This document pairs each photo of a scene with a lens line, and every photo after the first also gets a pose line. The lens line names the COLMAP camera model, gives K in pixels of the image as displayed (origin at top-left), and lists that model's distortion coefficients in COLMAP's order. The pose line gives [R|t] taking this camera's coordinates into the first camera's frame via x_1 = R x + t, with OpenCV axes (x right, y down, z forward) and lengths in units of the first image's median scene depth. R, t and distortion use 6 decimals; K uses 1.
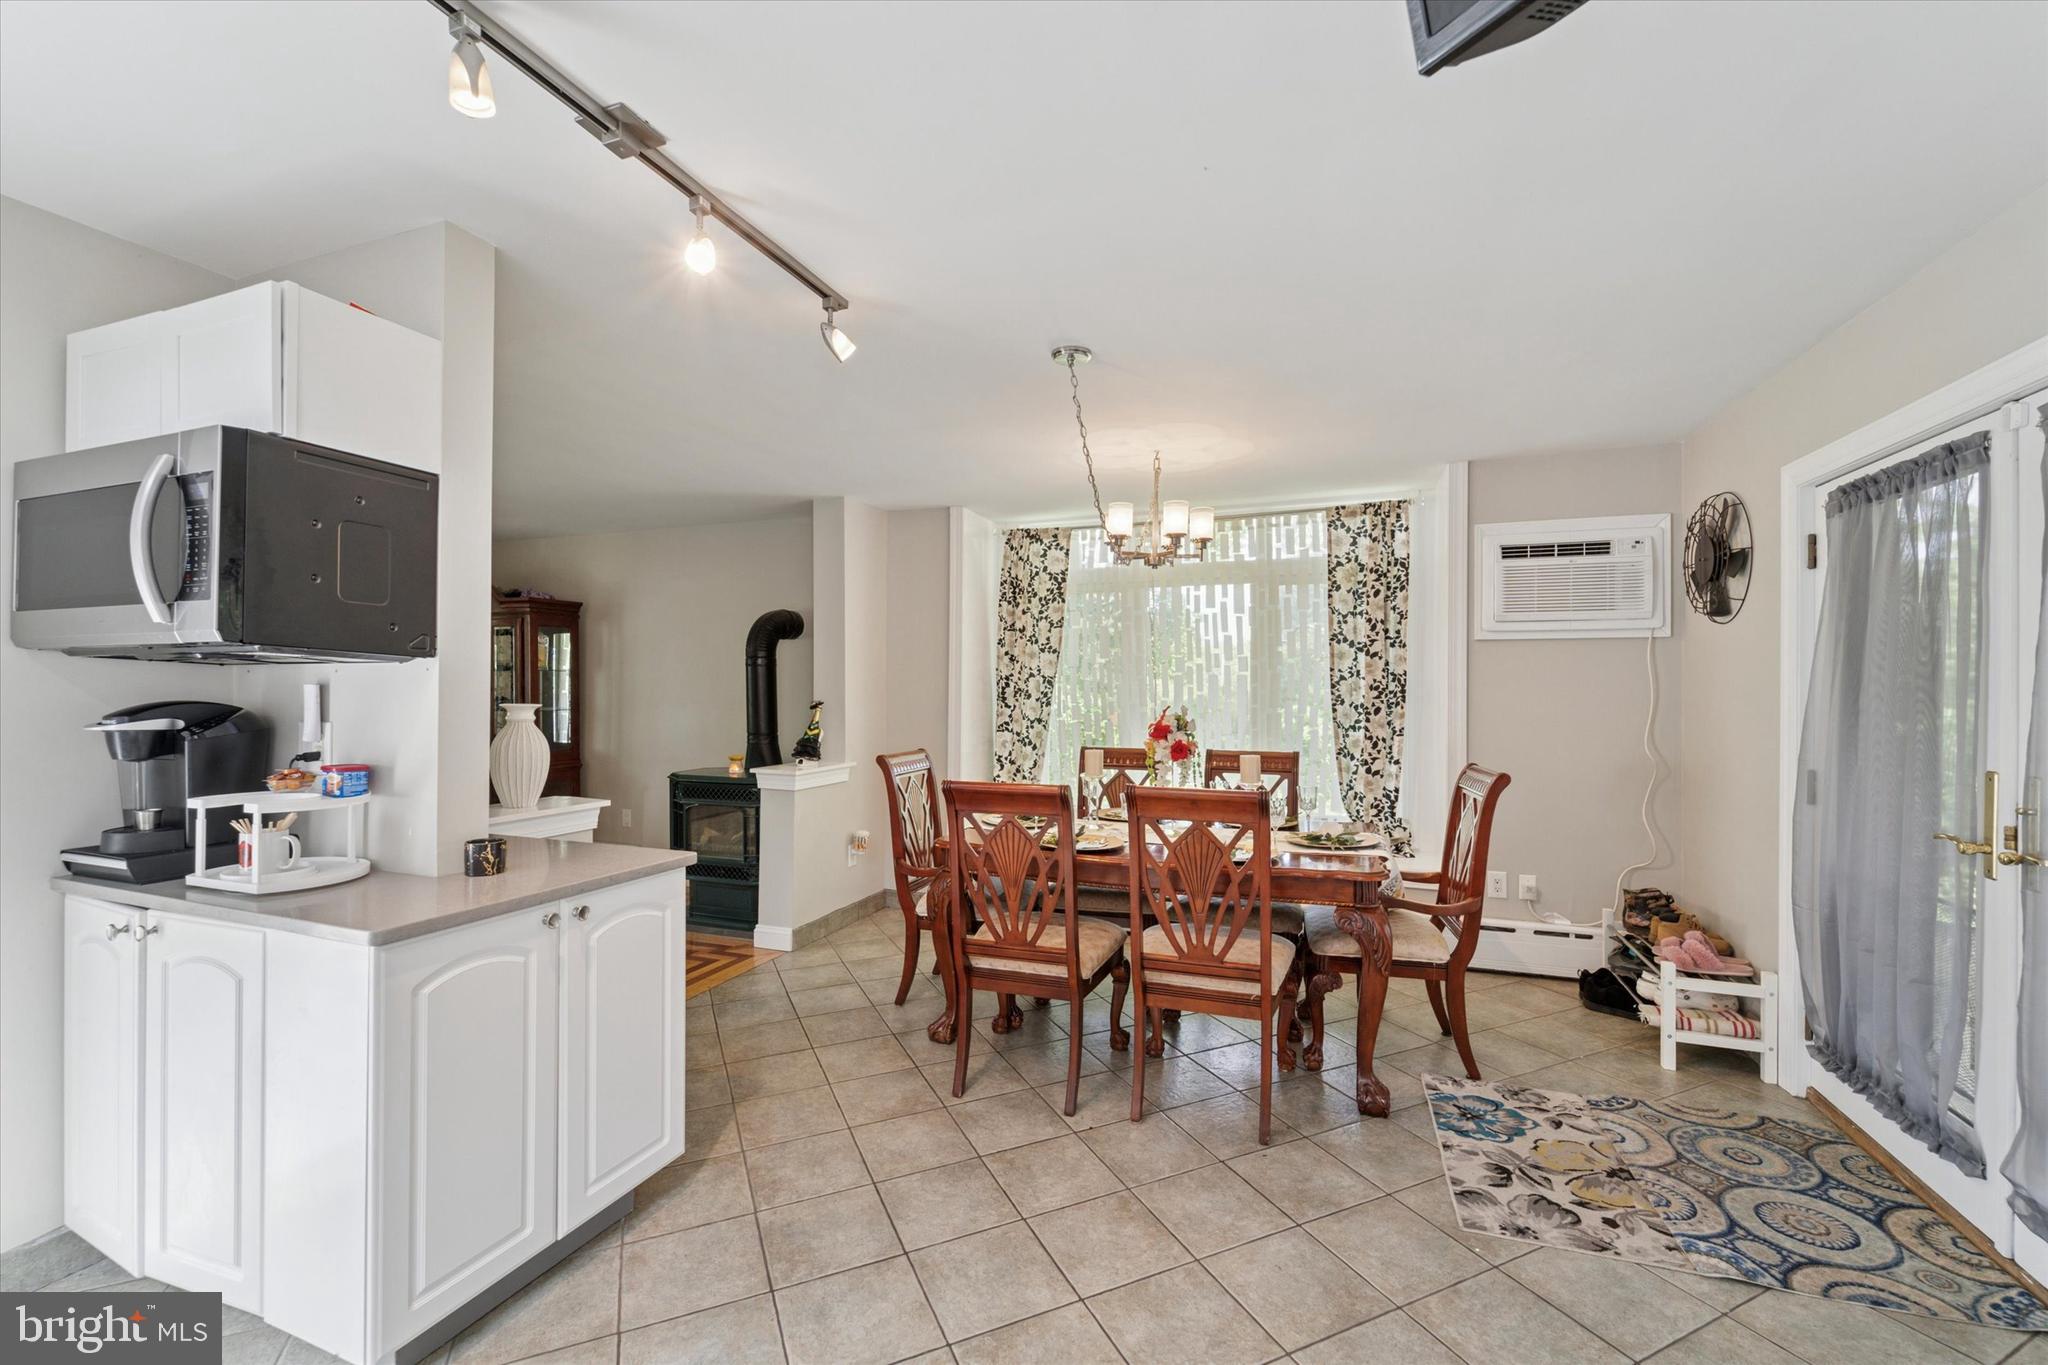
lens RADIAL K [[828.0, 0, 1028.1], [0, 828.0, 687.7], [0, 0, 1]] dist [-0.000447, -0.003660]
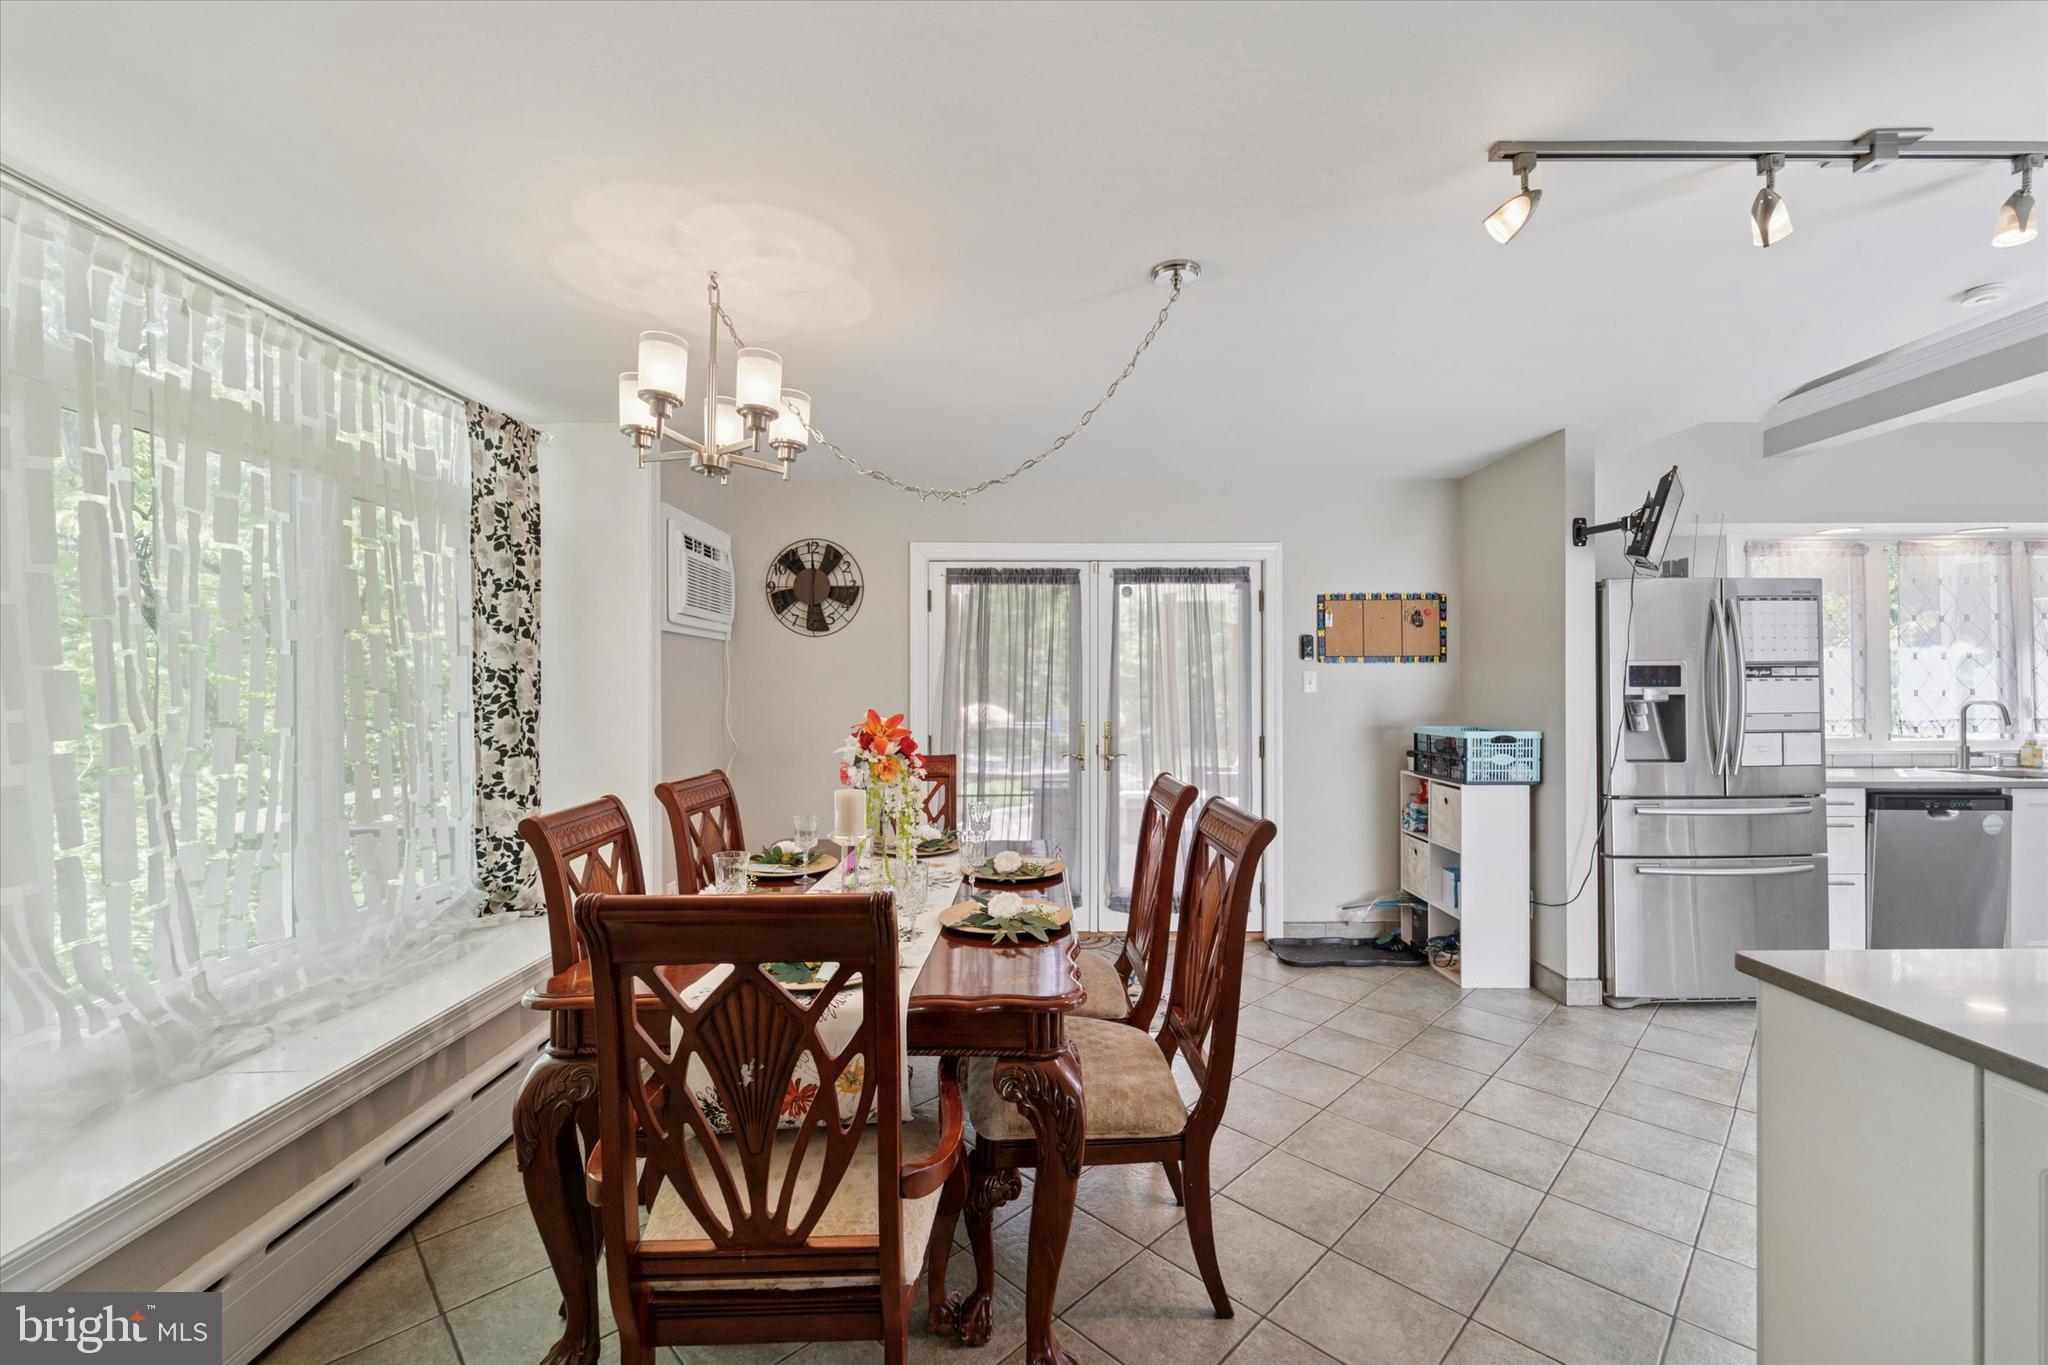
lens RADIAL K [[828.0, 0, 1028.1], [0, 828.0, 687.7], [0, 0, 1]] dist [-0.000447, -0.003660]
pose [[-0.346623, -0.001330, 0.938004, -0.543074], [-0.000491, 0.999999, 0.001236, 0.003630], [-0.938004, -0.000032, -0.346624, 1.171904]]
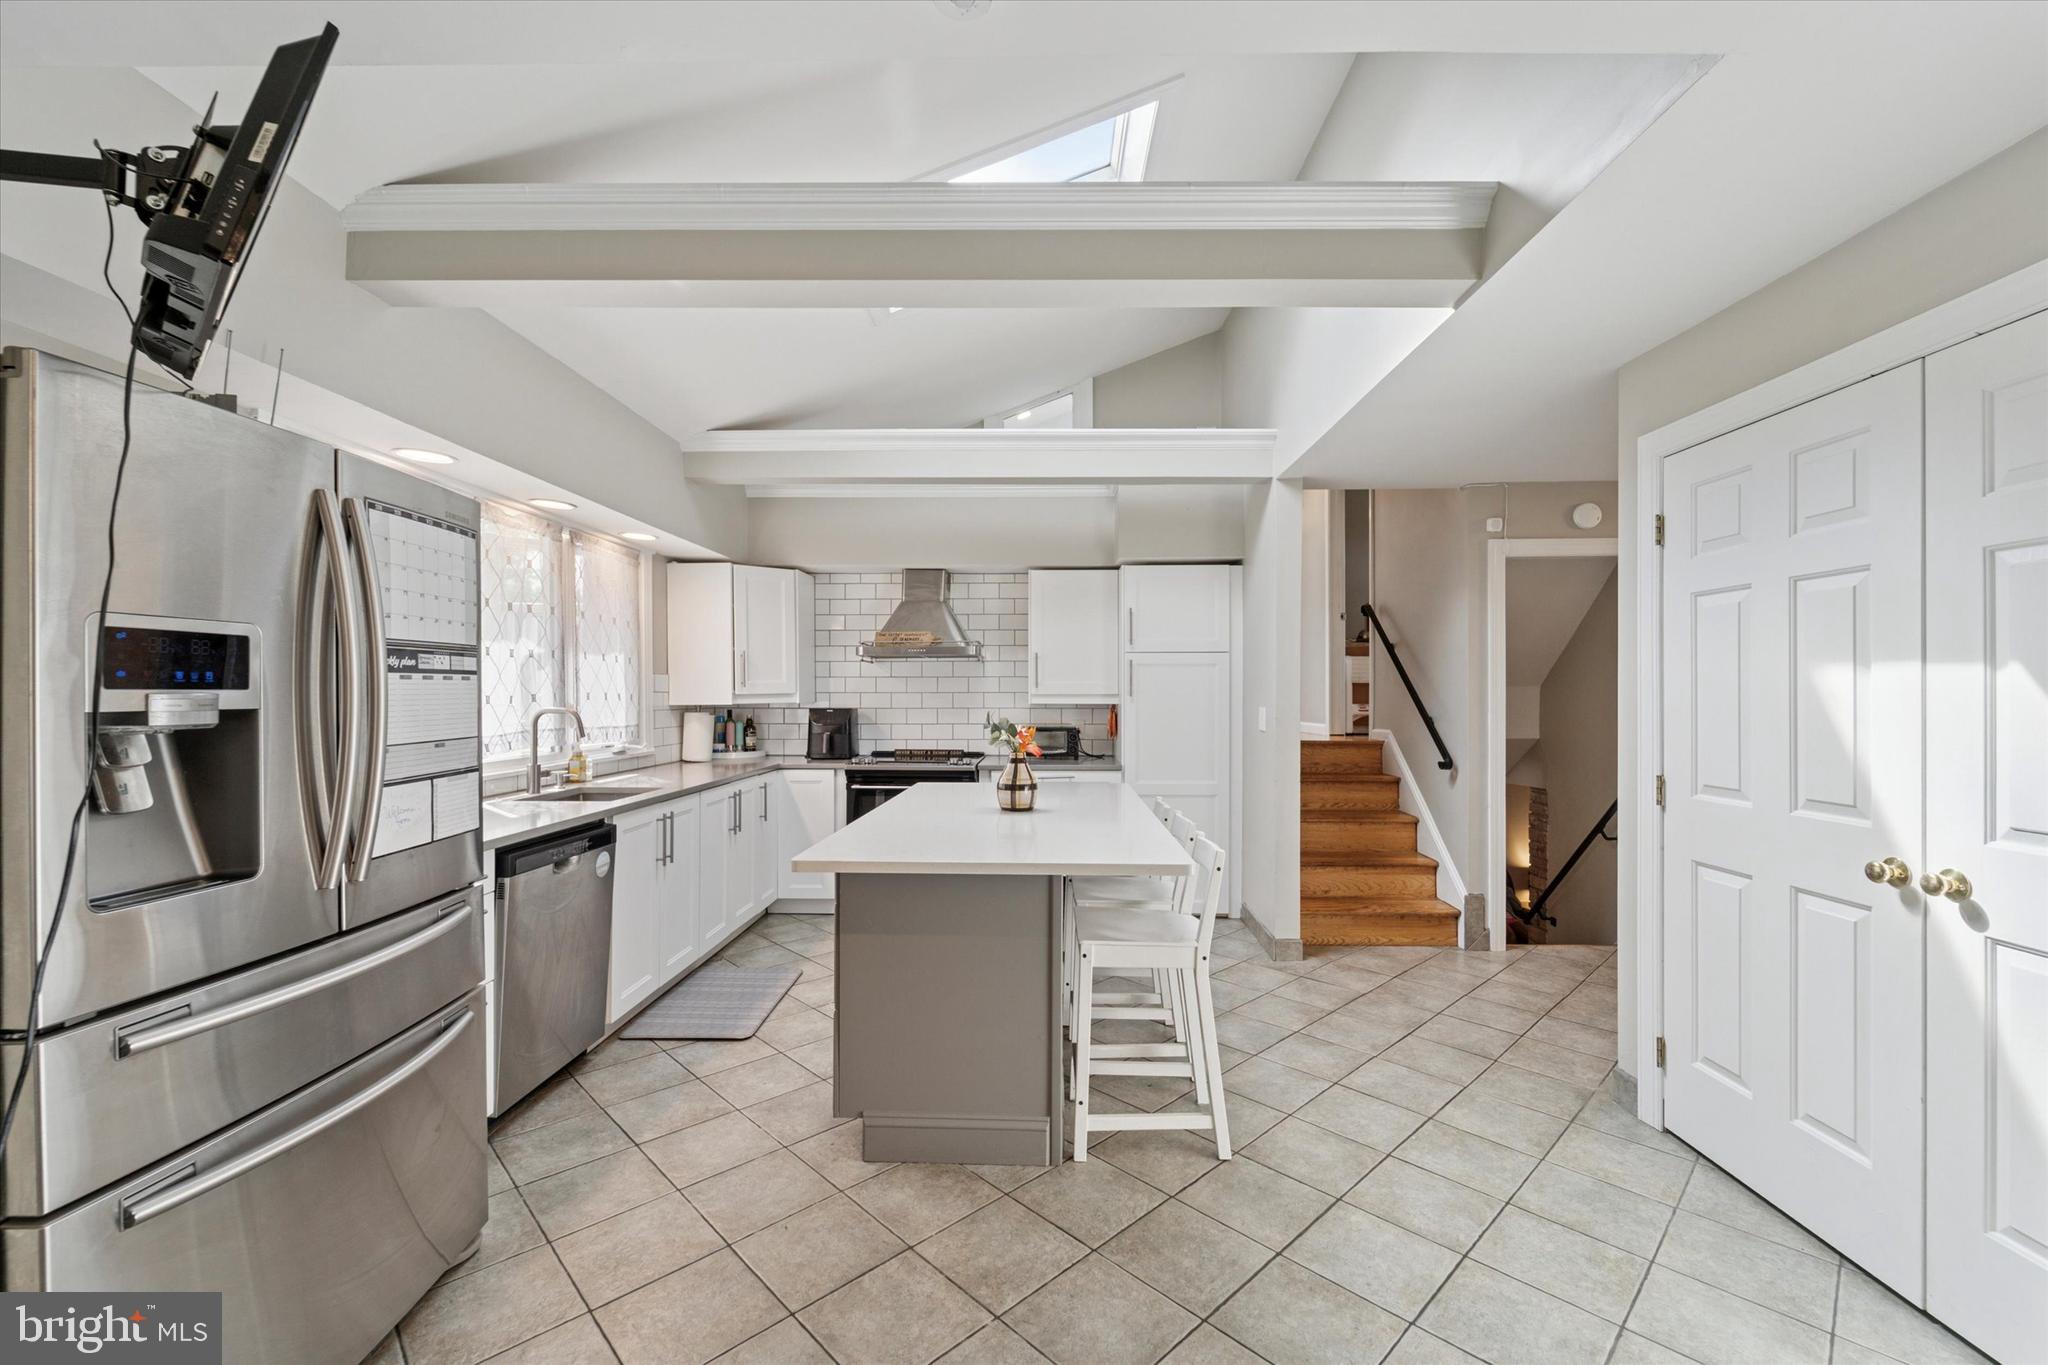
lens RADIAL K [[828.0, 0, 1028.1], [0, 828.0, 687.7], [0, 0, 1]] dist [-0.000447, -0.003660]
pose [[-0.940113, -0.006732, -0.340796, -0.079837], [-0.003978, 0.999954, -0.008778, 0.004520], [0.340839, -0.006897, -0.940096, 0.563912]]
